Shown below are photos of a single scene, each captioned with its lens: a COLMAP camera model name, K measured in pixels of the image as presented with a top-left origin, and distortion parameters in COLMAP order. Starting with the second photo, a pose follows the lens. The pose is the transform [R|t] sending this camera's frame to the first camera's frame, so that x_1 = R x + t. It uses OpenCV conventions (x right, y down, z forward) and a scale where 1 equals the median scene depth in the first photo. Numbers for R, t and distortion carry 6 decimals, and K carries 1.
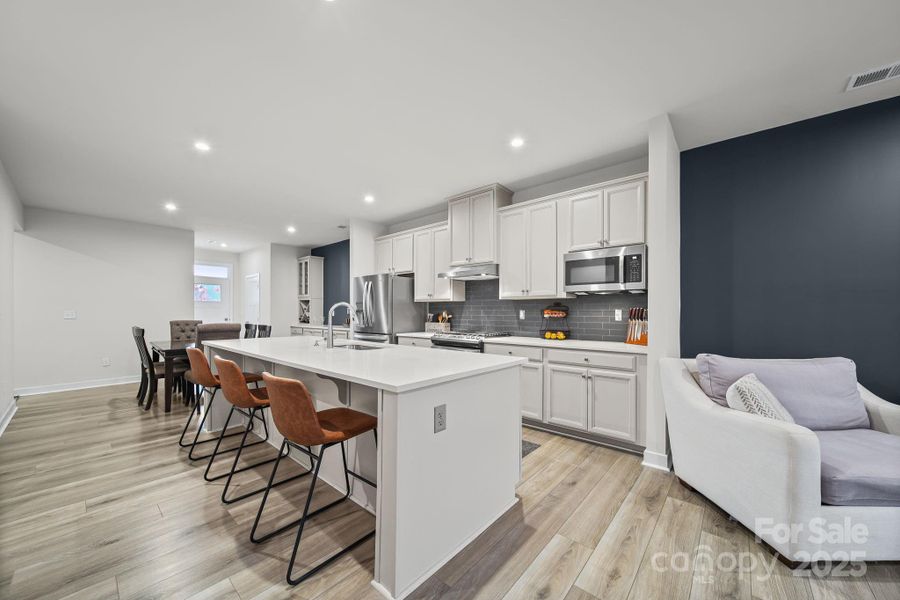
lens RADIAL K [[326.2, 0, 456.0], [0, 326.2, 312.5], [0, 0, 1]] dist [-0.001825, -0.001536]
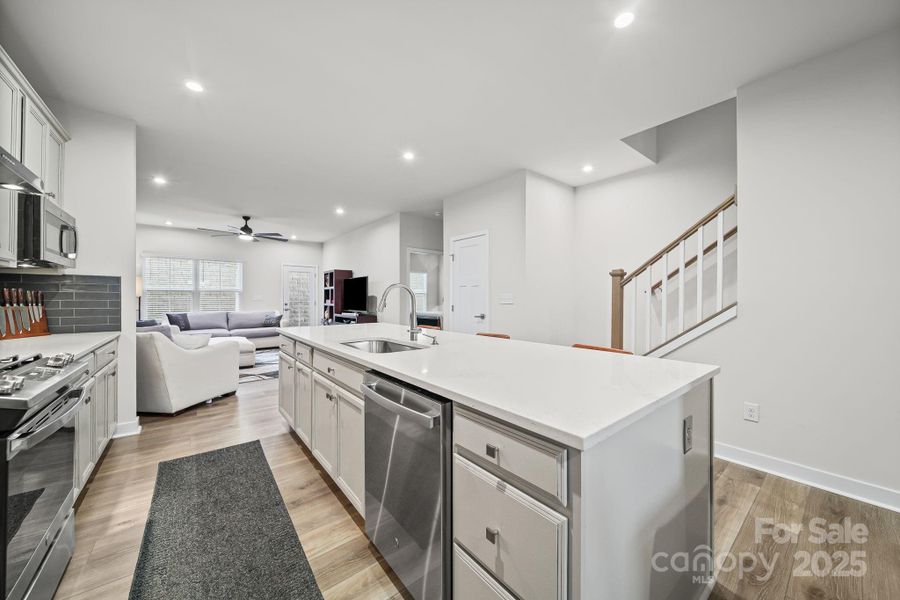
lens RADIAL K [[322.4, 0, 457.4], [0, 322.4, 297.0], [0, 0, 1]] dist [-0.004145, 0.000549]
pose [[-0.984953, -0.003880, 0.172781, -0.454691], [-0.003900, 0.999992, 0.000223, 0.001129], [-0.172781, -0.000454, -0.984960, 1.297662]]
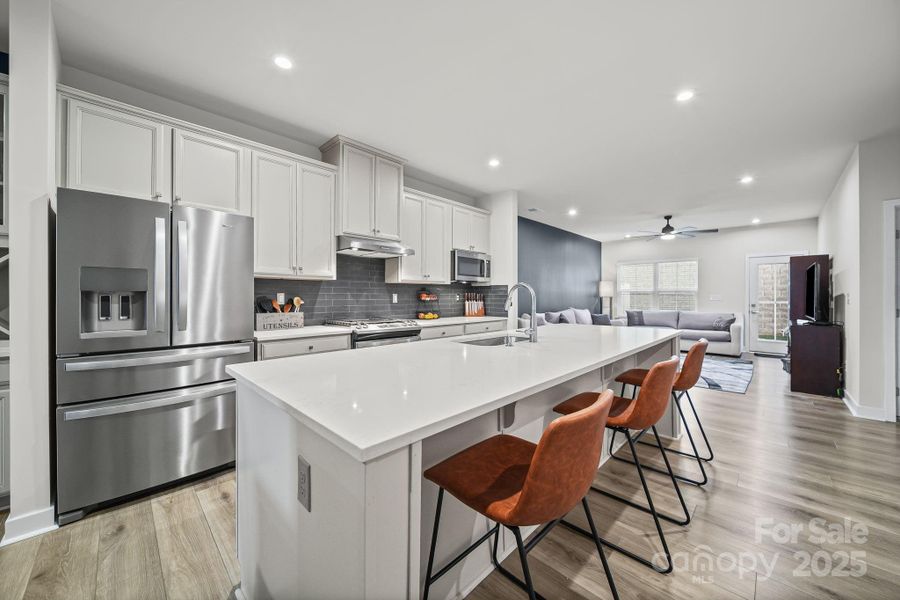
lens RADIAL K [[326.2, 0, 452.2], [0, 326.2, 299.1], [0, 0, 1]] dist [-0.001825, -0.001536]
pose [[0.079045, -0.007384, 0.996844, -0.851561], [0.003372, 0.999969, 0.007139, 0.002309], [-0.996865, 0.002797, 0.079068, 0.824942]]
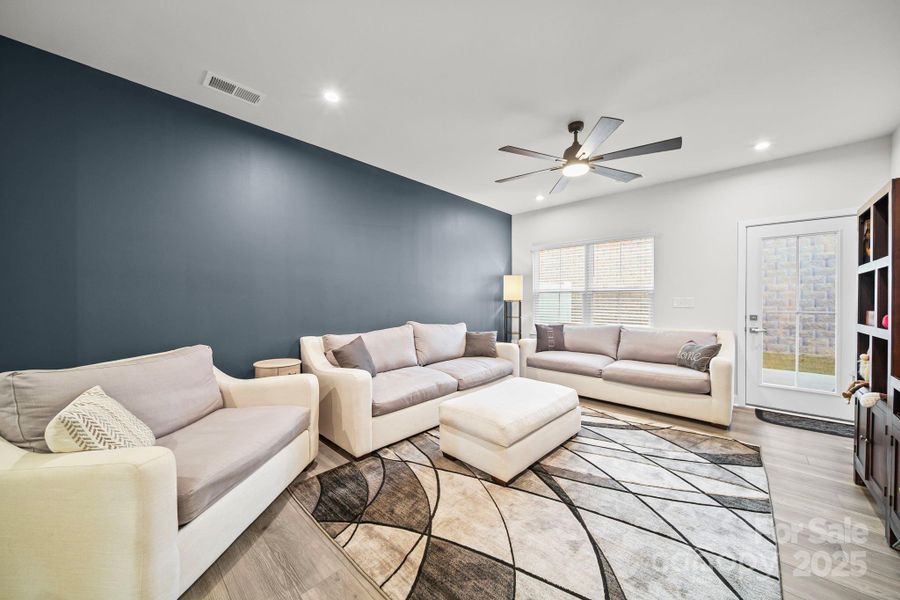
lens RADIAL K [[322.4, 0, 451.2], [0, 322.4, 301.0], [0, 0, 1]] dist [-0.004145, 0.000549]
pose [[0.049704, -0.006925, 0.998740, 0.140523], [0.004710, 0.999966, 0.006699, -0.001891], [-0.998753, 0.004371, 0.049735, 0.104307]]
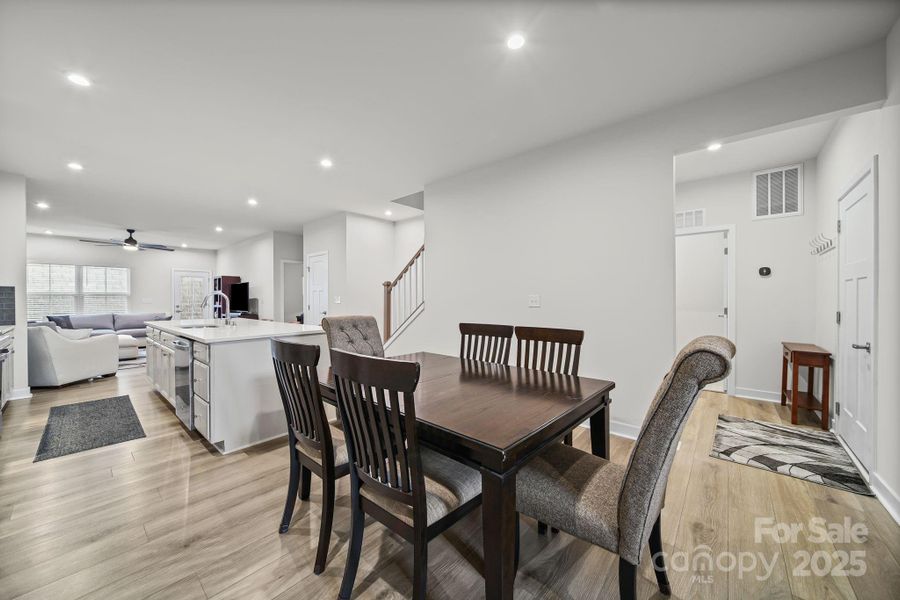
lens RADIAL K [[326.2, 0, 458.5], [0, 326.2, 298.9], [0, 0, 1]] dist [-0.001825, -0.001536]
pose [[-0.999987, -0.000136, -0.005148, -1.009312], [-0.000140, 1.000000, 0.000747, -0.001765], [0.005148, 0.000748, -0.999986, 1.770812]]
